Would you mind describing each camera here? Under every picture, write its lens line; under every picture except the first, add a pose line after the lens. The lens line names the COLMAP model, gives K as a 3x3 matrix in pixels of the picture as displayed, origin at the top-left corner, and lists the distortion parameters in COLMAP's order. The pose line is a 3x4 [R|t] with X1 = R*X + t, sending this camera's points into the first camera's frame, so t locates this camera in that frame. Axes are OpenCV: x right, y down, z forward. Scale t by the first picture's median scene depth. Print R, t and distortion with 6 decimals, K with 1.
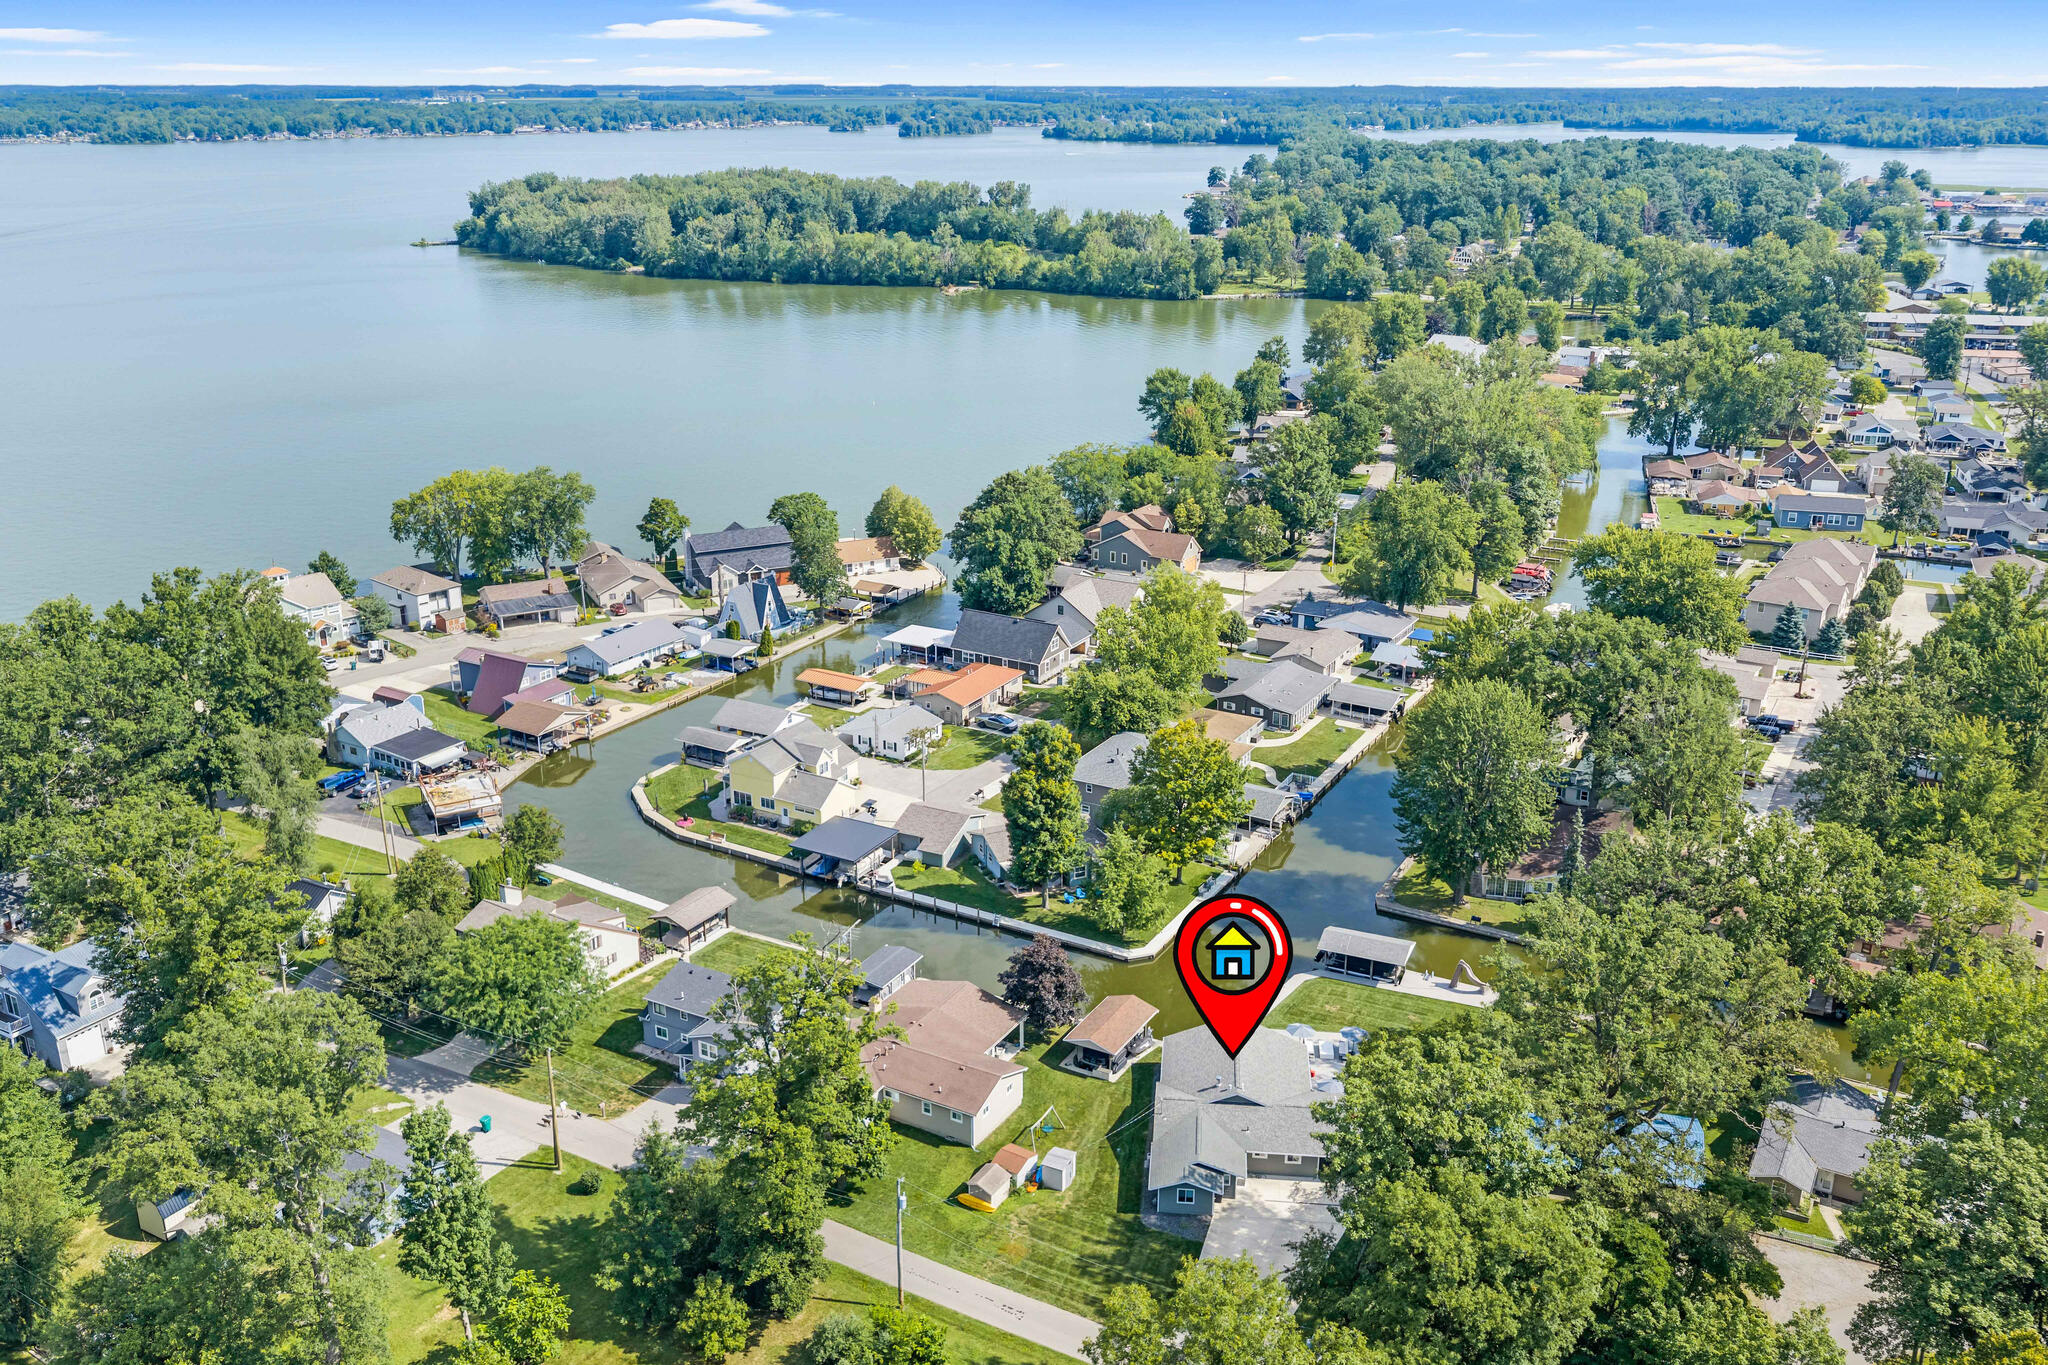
lens RADIAL K [[1716.2, 0, 1024.0], [0, 1716.2, 682.5], [0, 0, 1]] dist [0.014488, -0.021963]
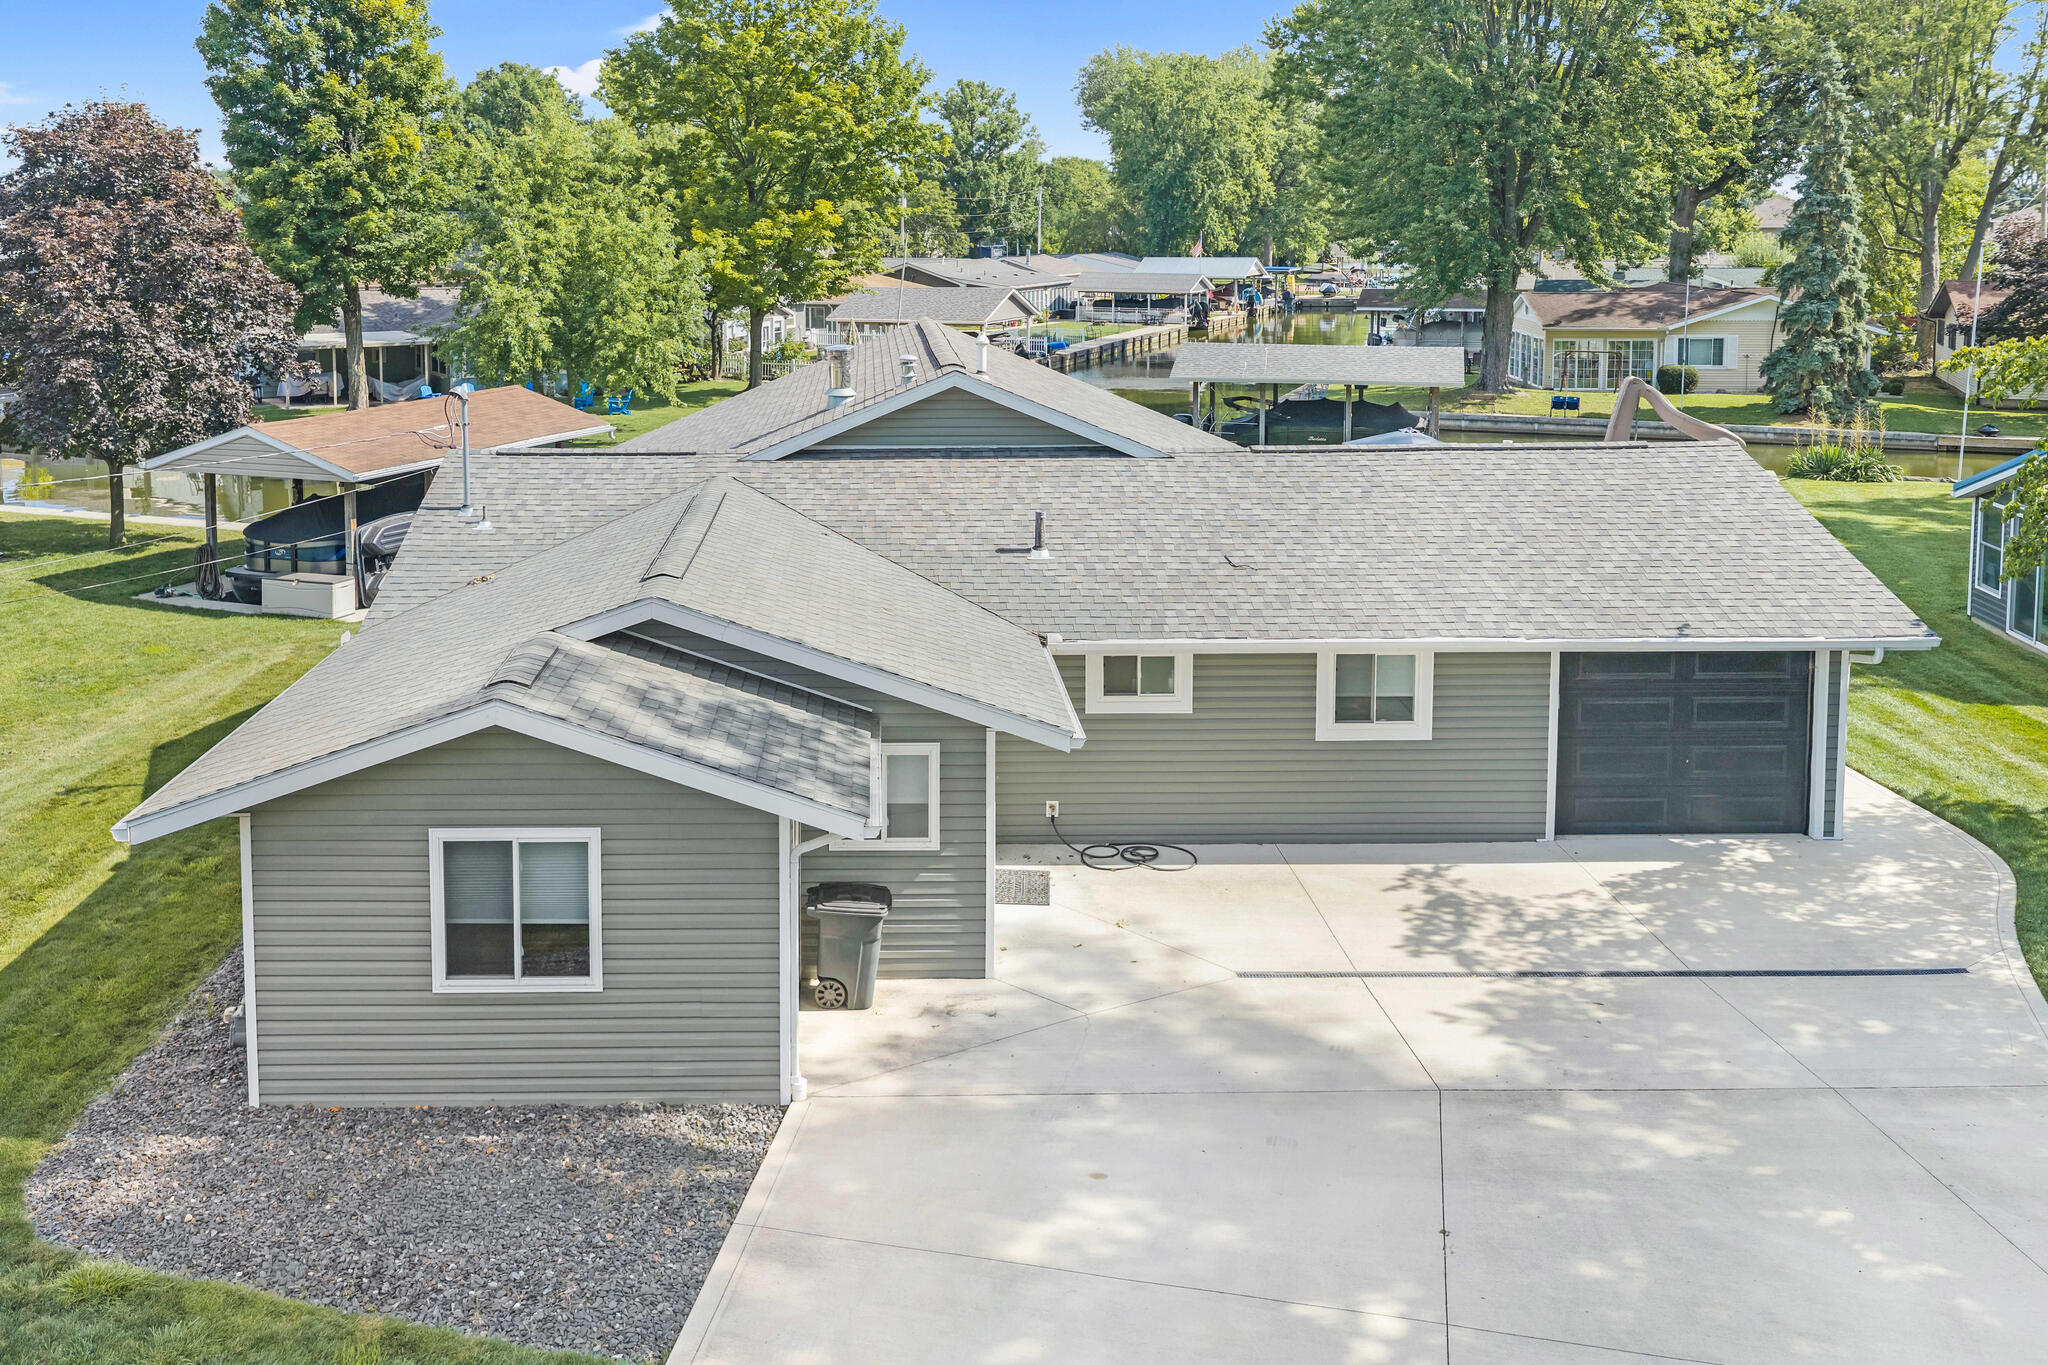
lens RADIAL K [[1759.9, 0, 877.1], [0, 1759.9, 386.6], [0, 0, 1]] dist [0.007297, -0.000204]
pose [[0.993464, -0.013798, 0.113305, 0.045415], [0.040803, 0.970004, -0.239641, 0.128684], [-0.106600, 0.242698, 0.964227, 0.388423]]
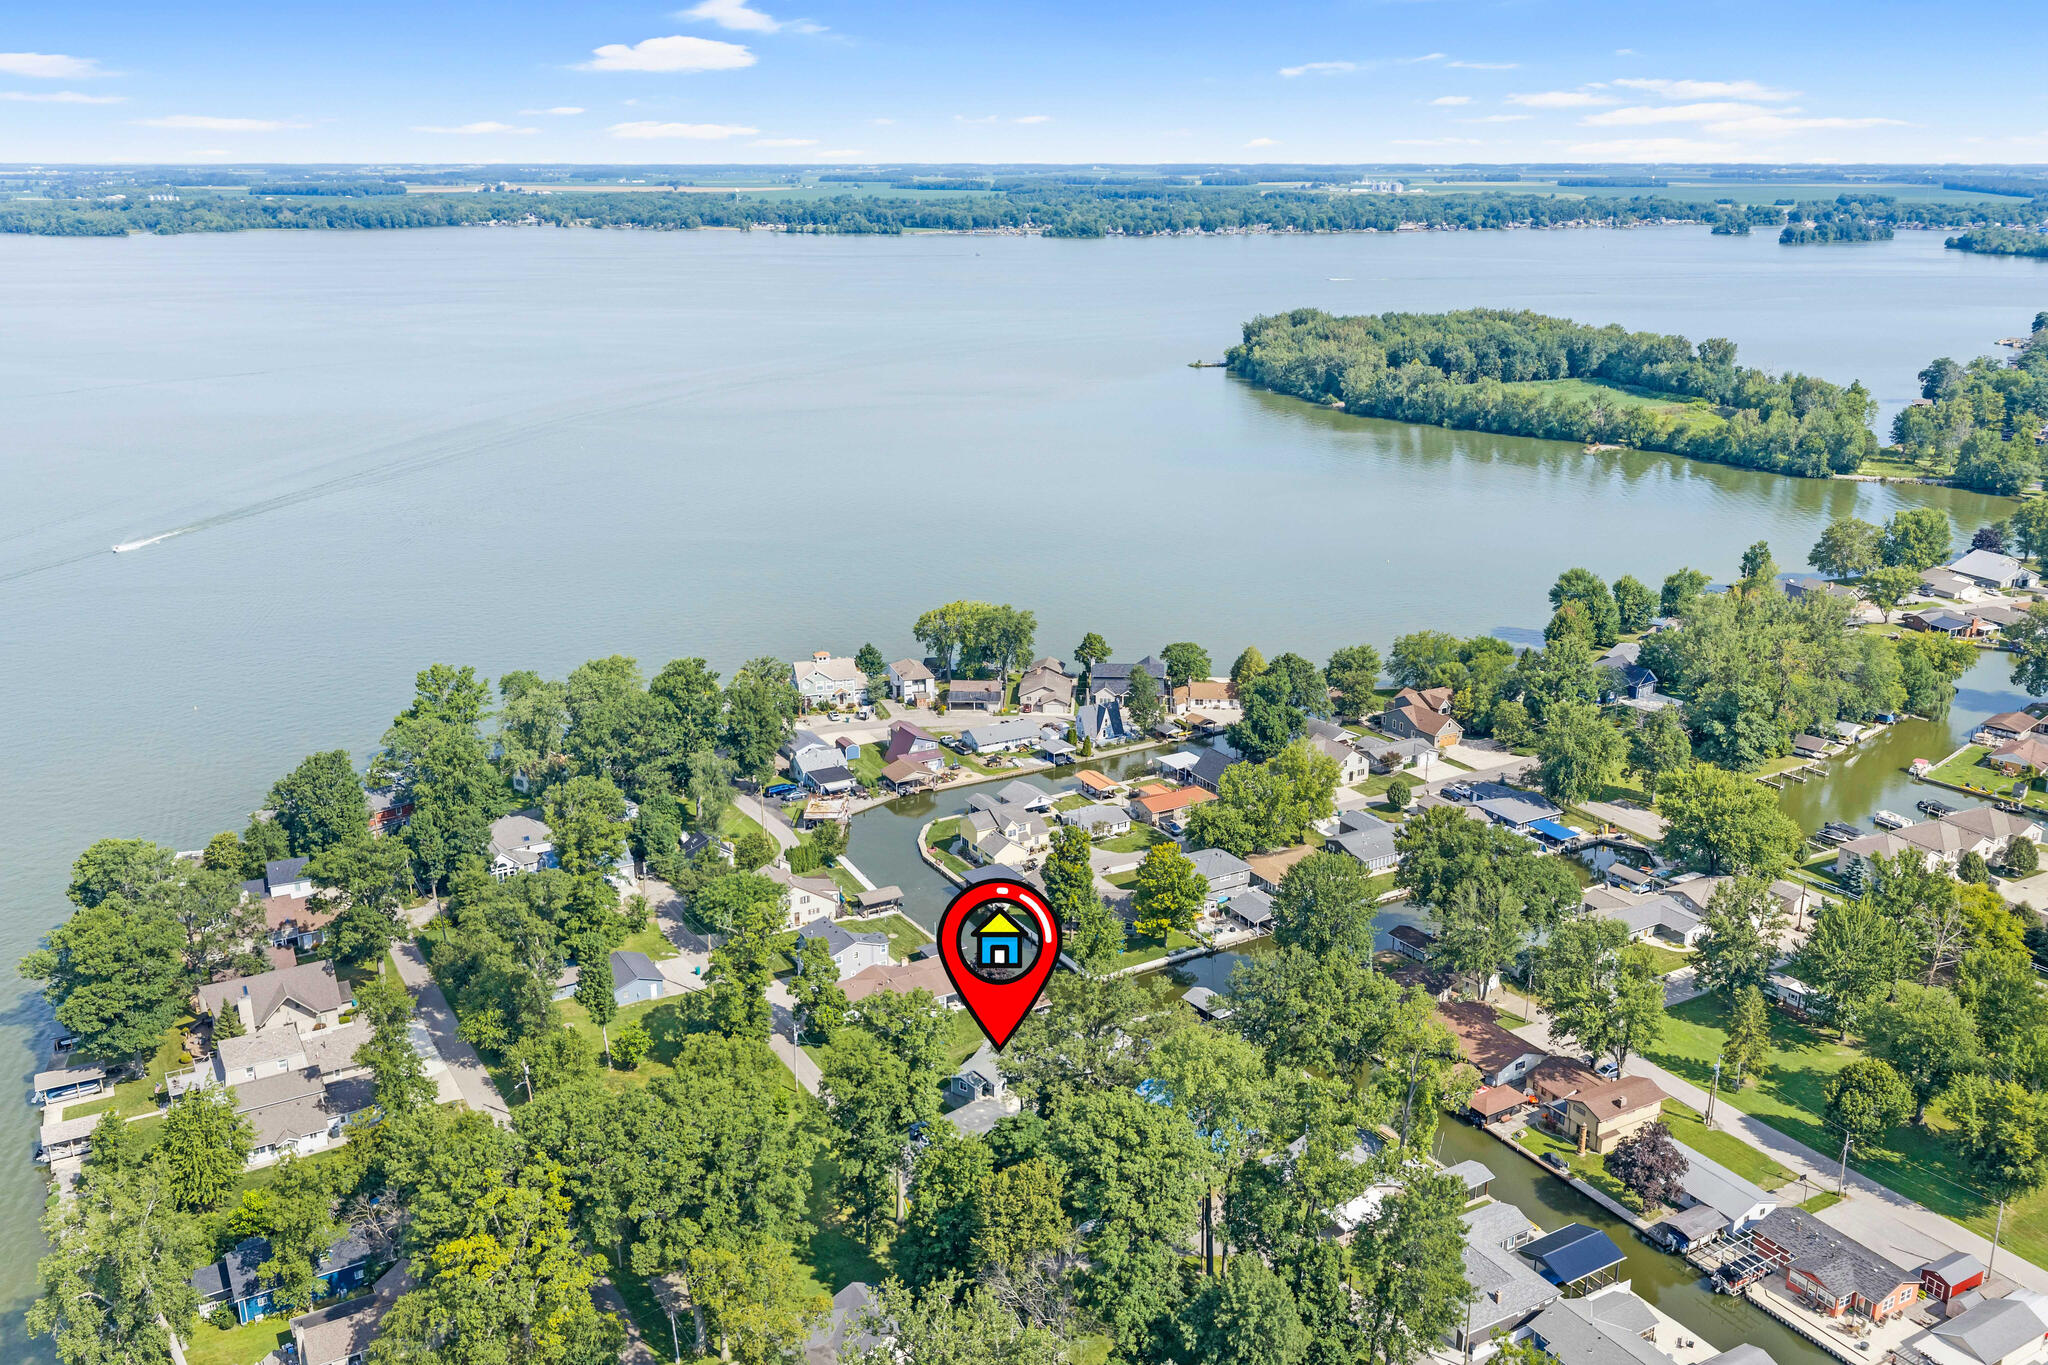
lens RADIAL K [[1712.4, 0, 1024.0], [0, 1712.4, 682.5], [0, 0, 1]] dist [0.017321, -0.036095]
pose [[0.870835, 0.143258, -0.470237, 0.416826], [-0.161243, 0.986913, 0.002055, -0.062547], [0.464378, 0.074033, 0.882538, -0.273929]]
